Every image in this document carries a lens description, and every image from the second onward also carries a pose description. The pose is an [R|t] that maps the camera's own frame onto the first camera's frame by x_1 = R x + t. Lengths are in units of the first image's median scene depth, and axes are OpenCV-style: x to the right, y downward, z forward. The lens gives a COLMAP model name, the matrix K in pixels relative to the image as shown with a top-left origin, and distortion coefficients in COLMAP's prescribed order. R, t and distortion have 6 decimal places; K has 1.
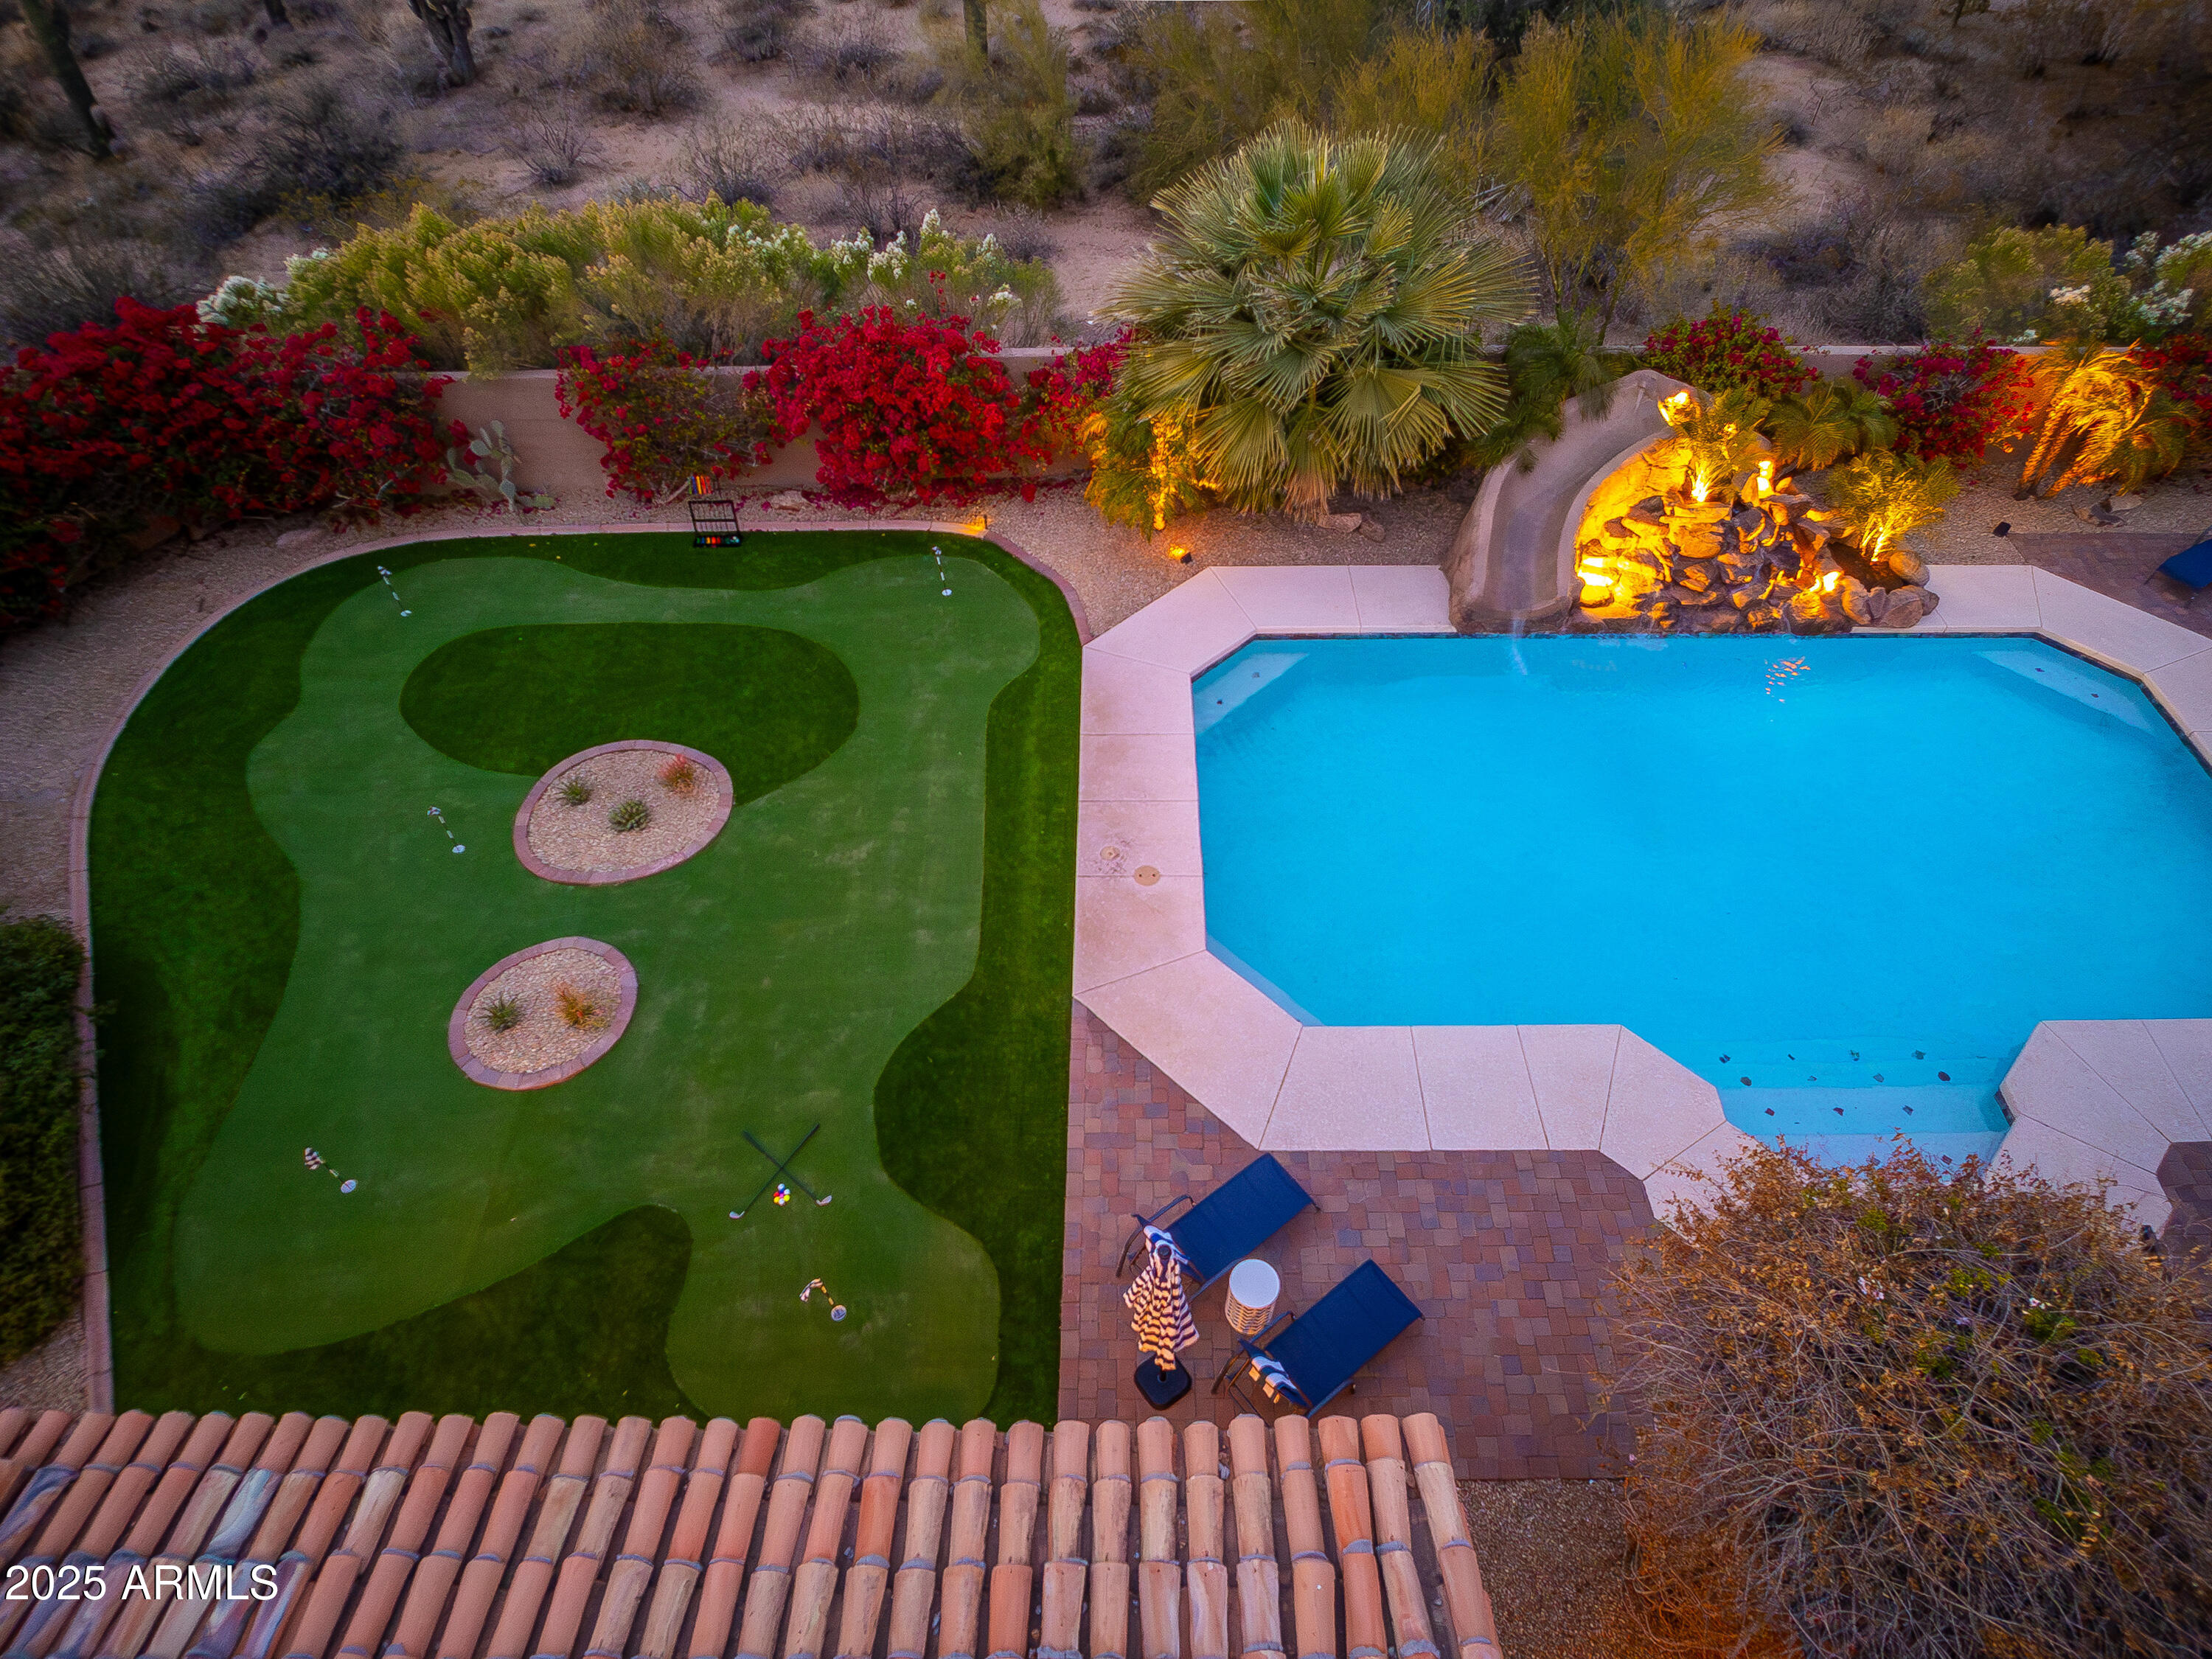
lens RADIAL K [[1257.8, 0, 1113.0], [0, 1257.8, 831.9], [0, 0, 1]] dist [-0.033647, 0.007710]
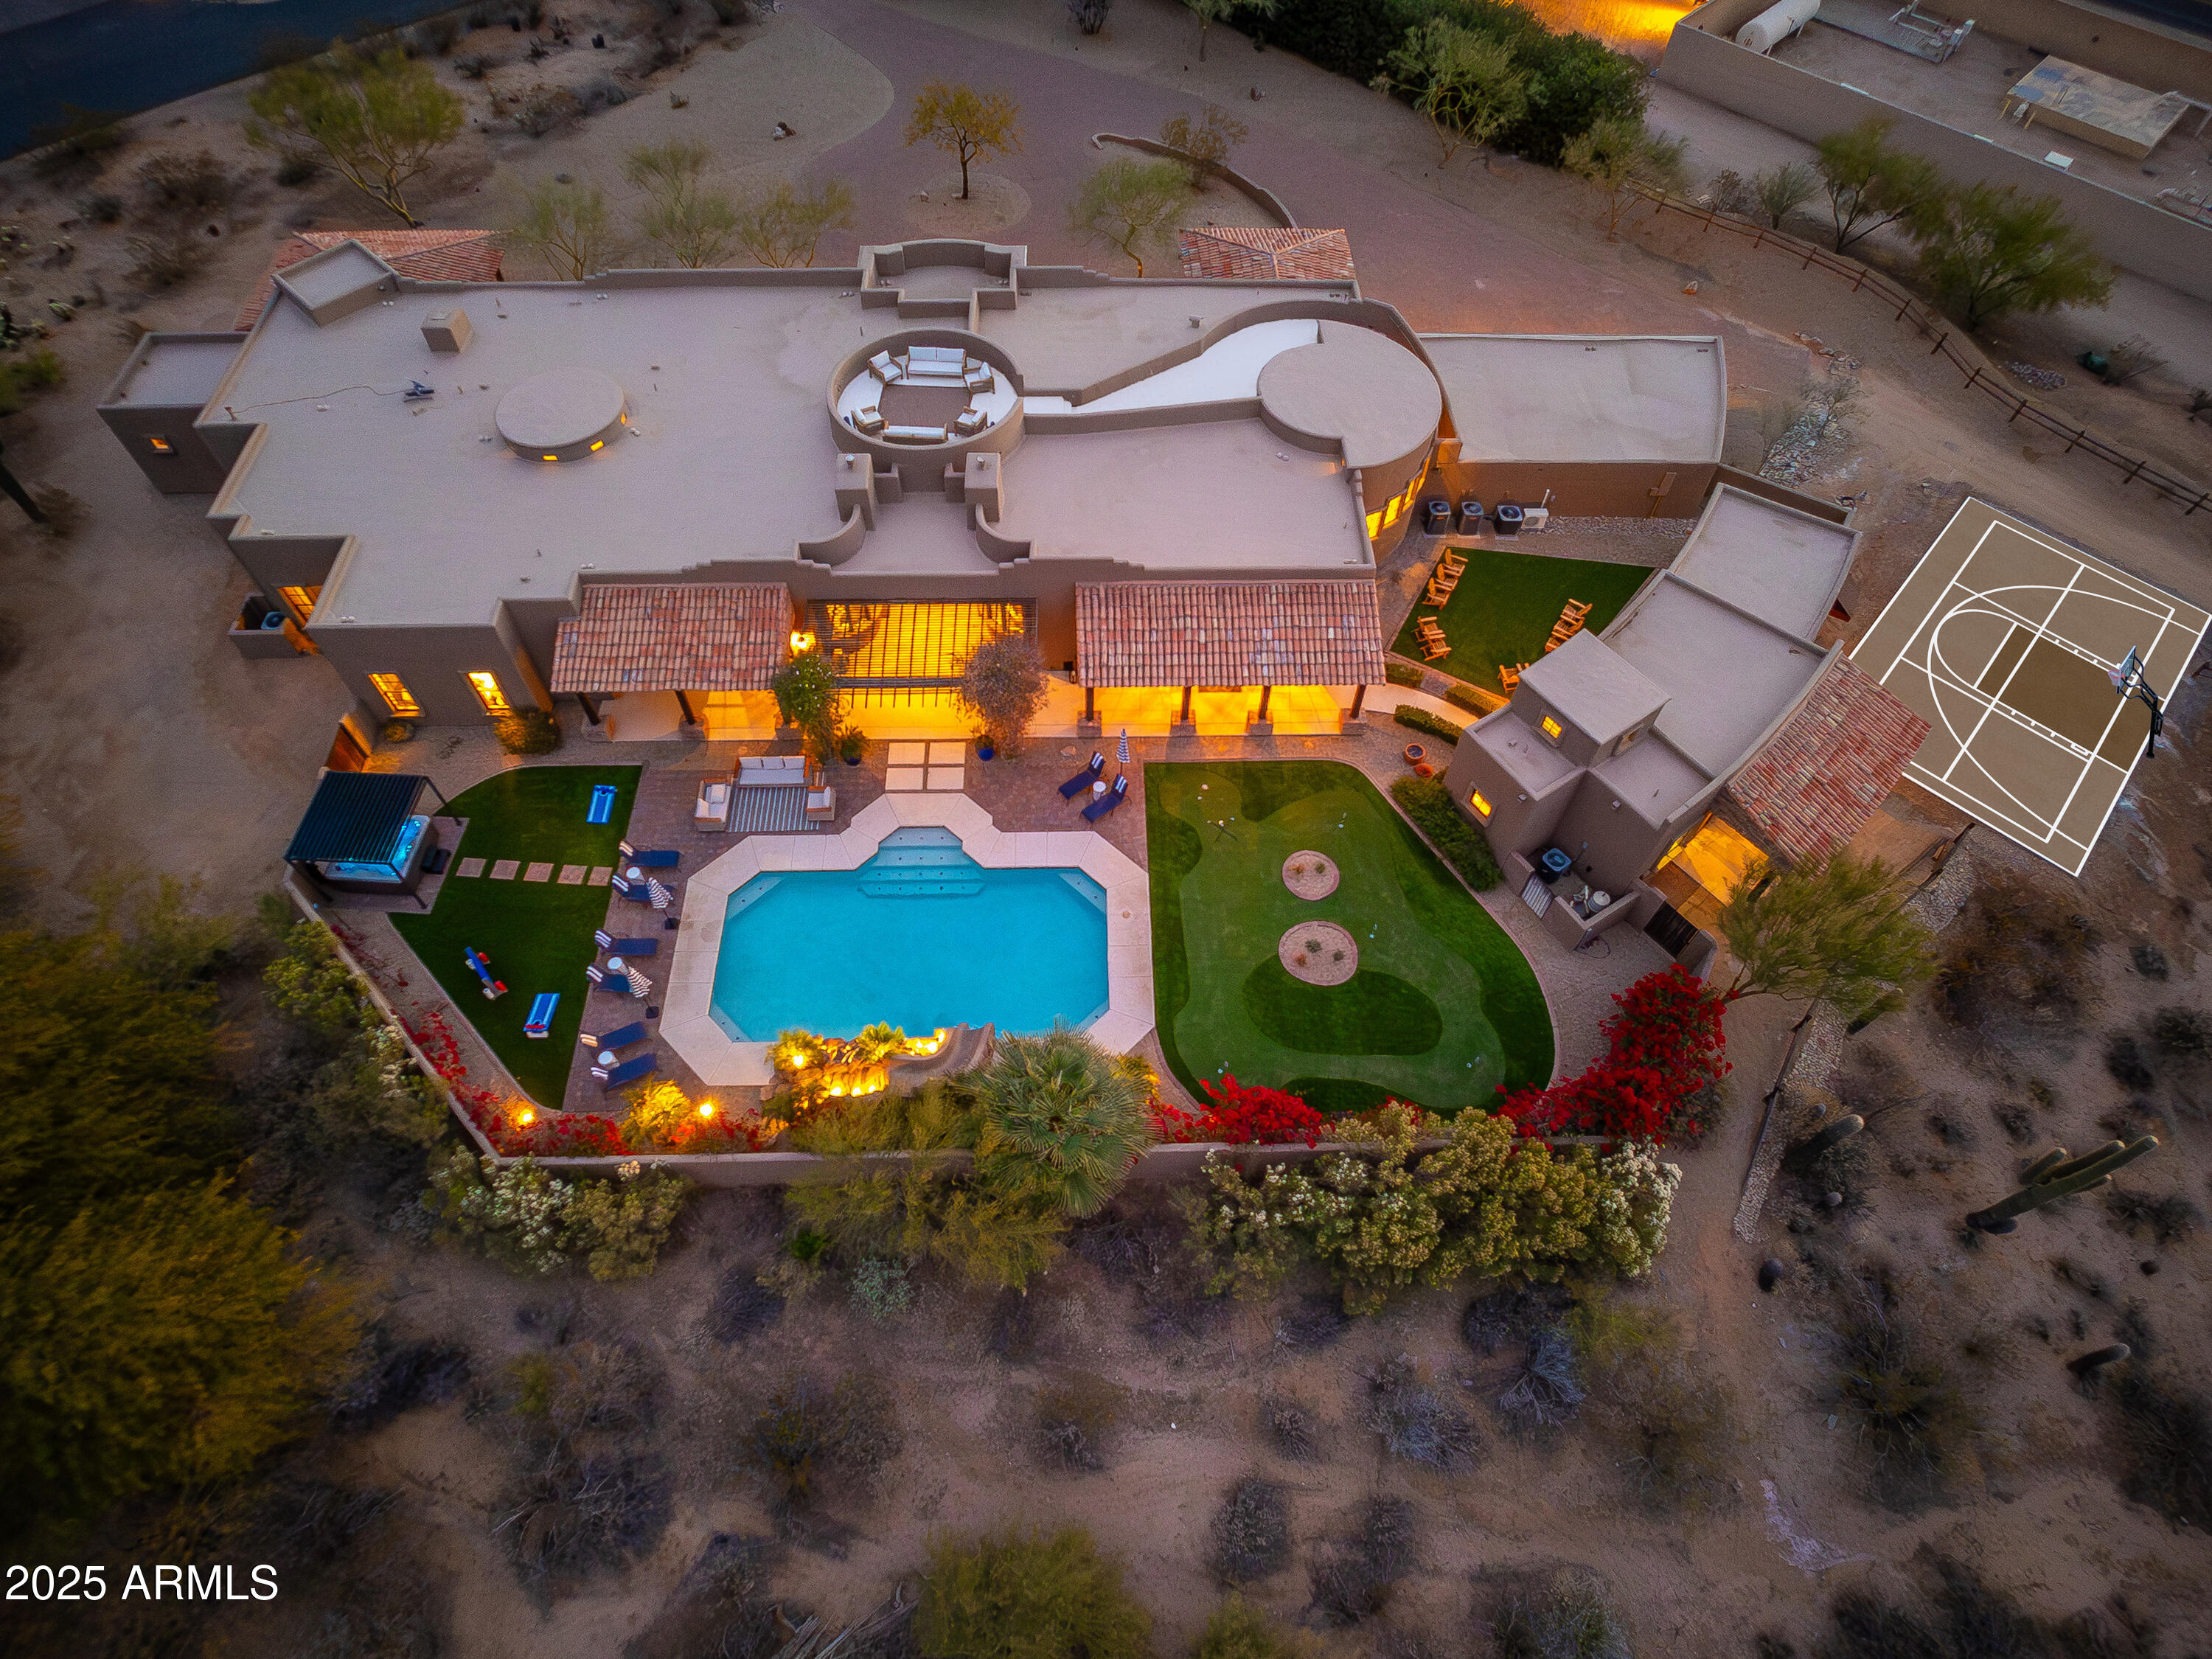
lens RADIAL K [[1257.8, 0, 1118.3], [0, 1257.8, 830.3], [0, 0, 1]] dist [-0.033647, 0.007710]
pose [[-0.999523, 0.015112, -0.026917, 0.113822], [-0.029831, -0.248700, 0.968121, -2.586509], [0.007937, 0.968463, 0.249032, 0.063216]]
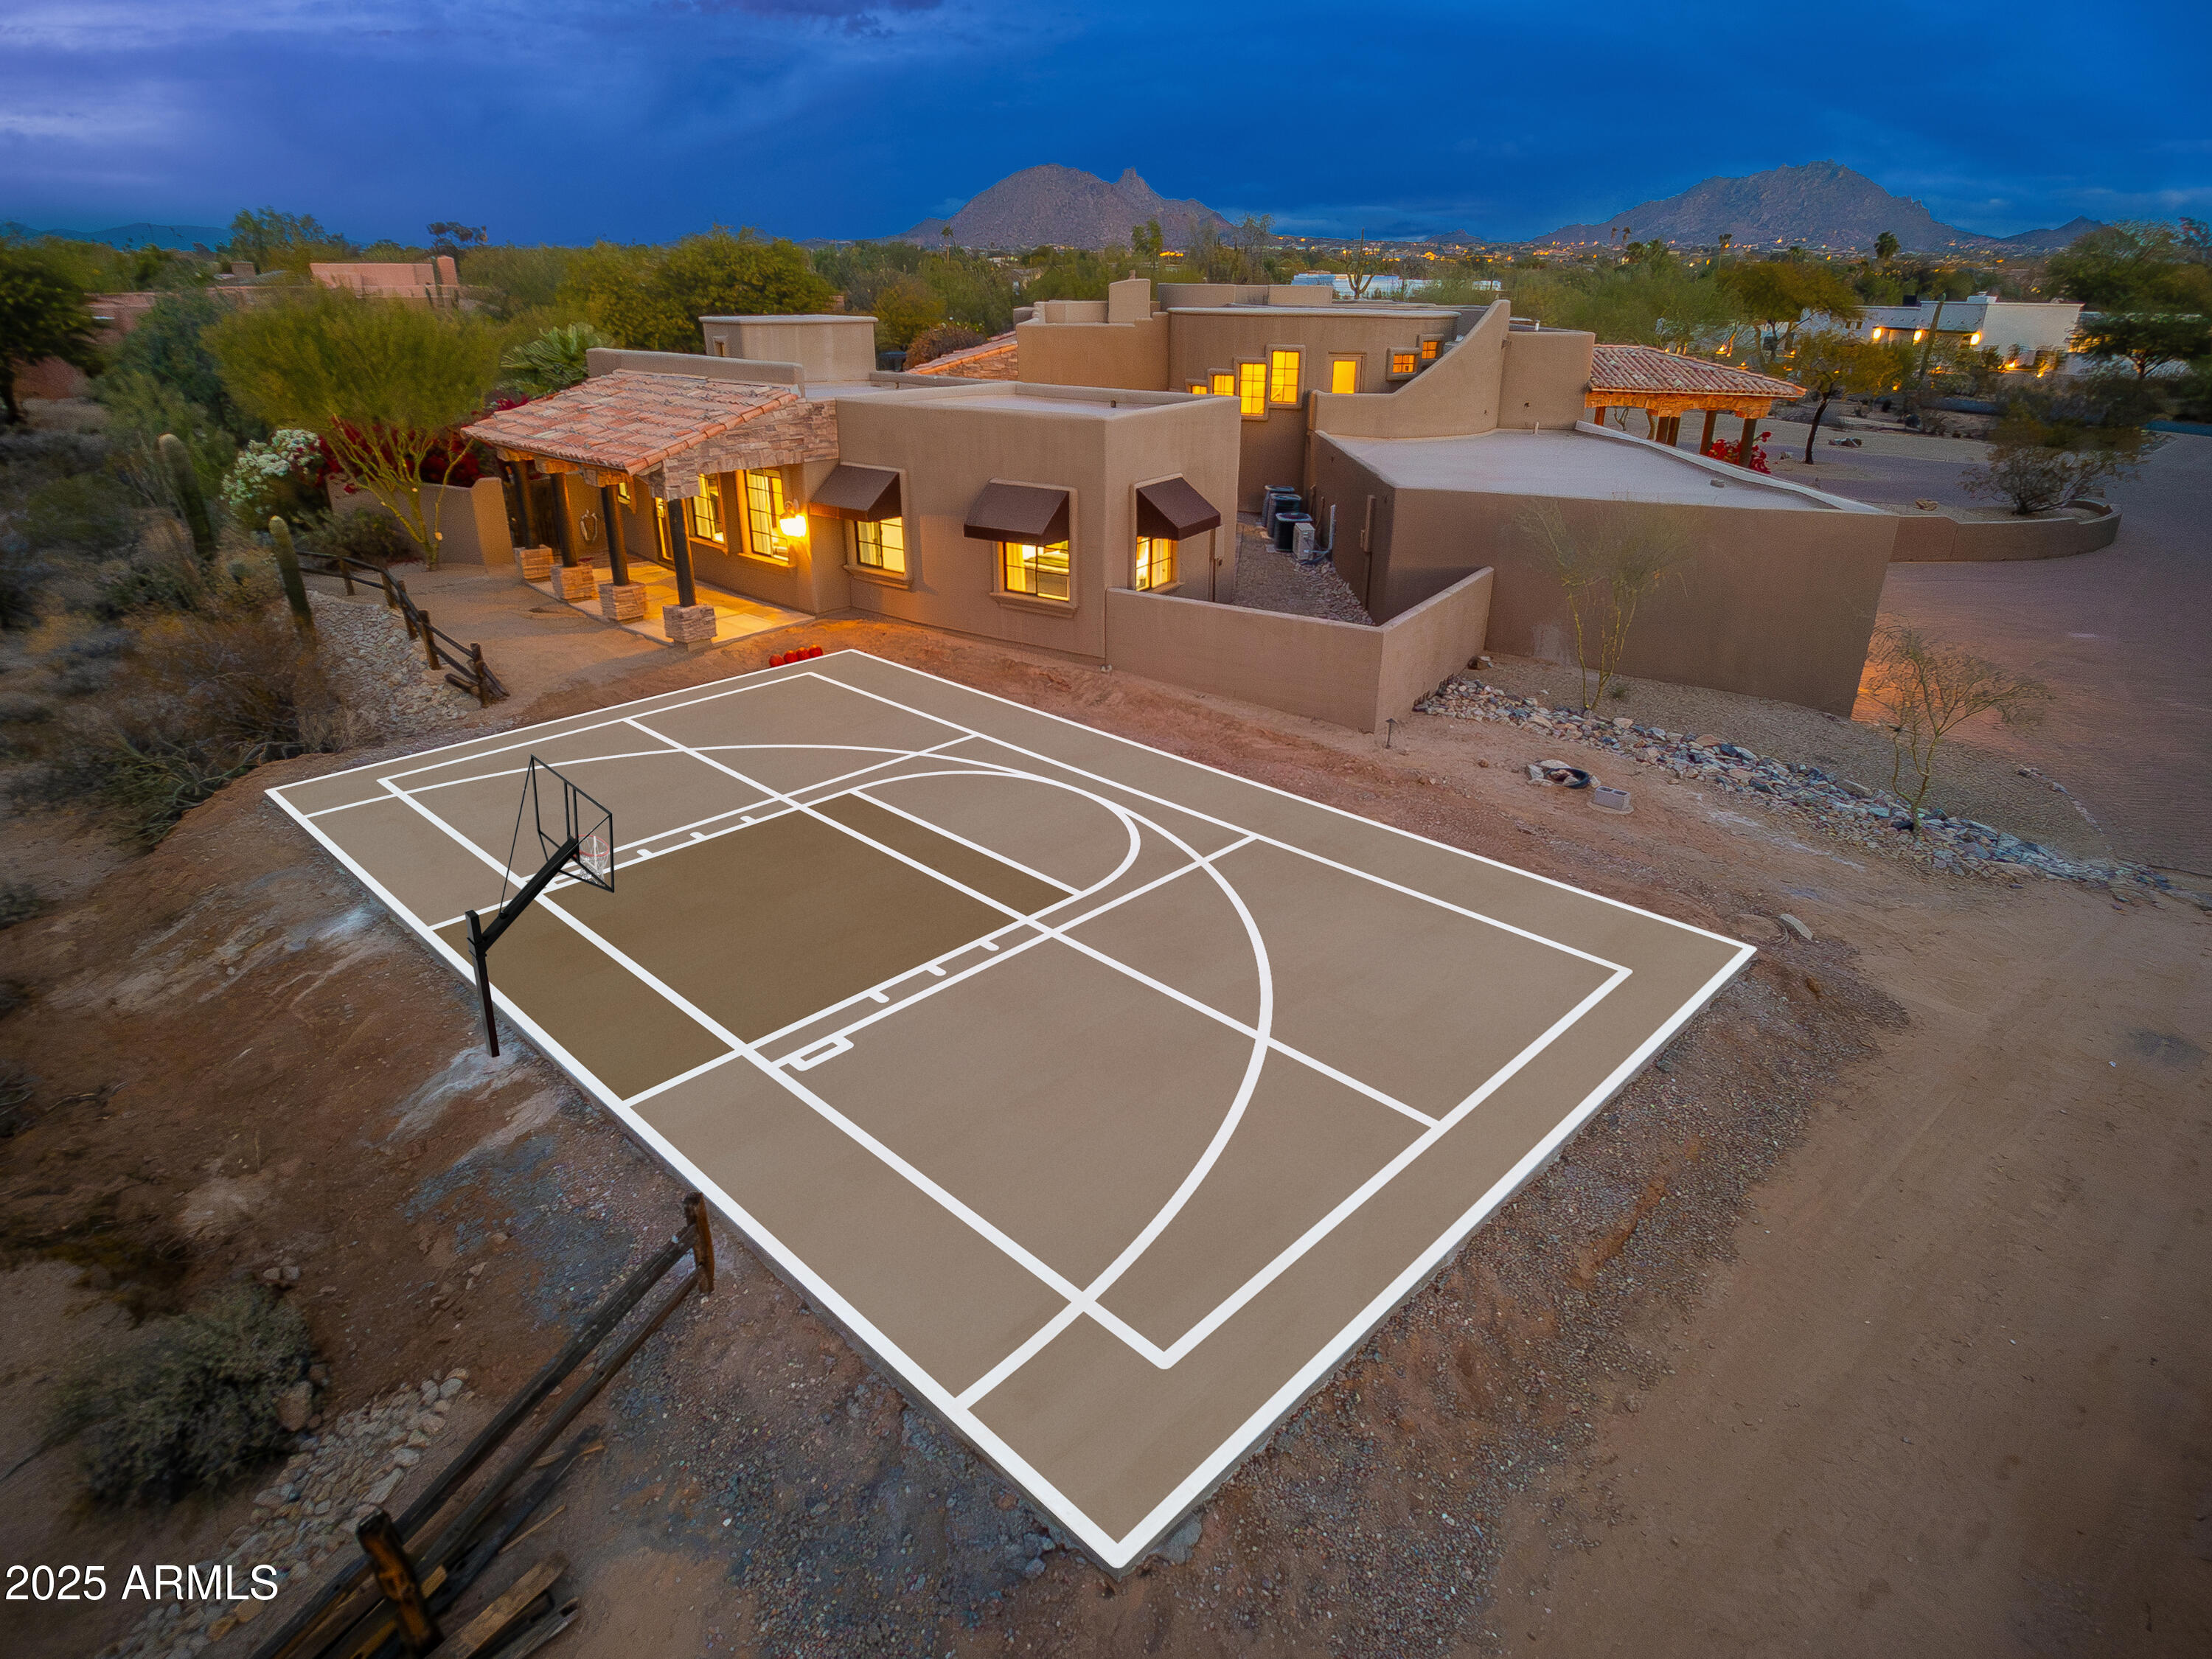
lens RADIAL K [[1257.8, 0, 1110.9], [0, 1257.8, 835.0], [0, 0, 1]] dist [-0.033647, 0.007710]
pose [[0.006144, -0.393977, 0.919100, -3.350612], [0.745277, 0.614616, 0.258476, 0.465558], [-0.666727, 0.683396, 0.297399, 0.023764]]
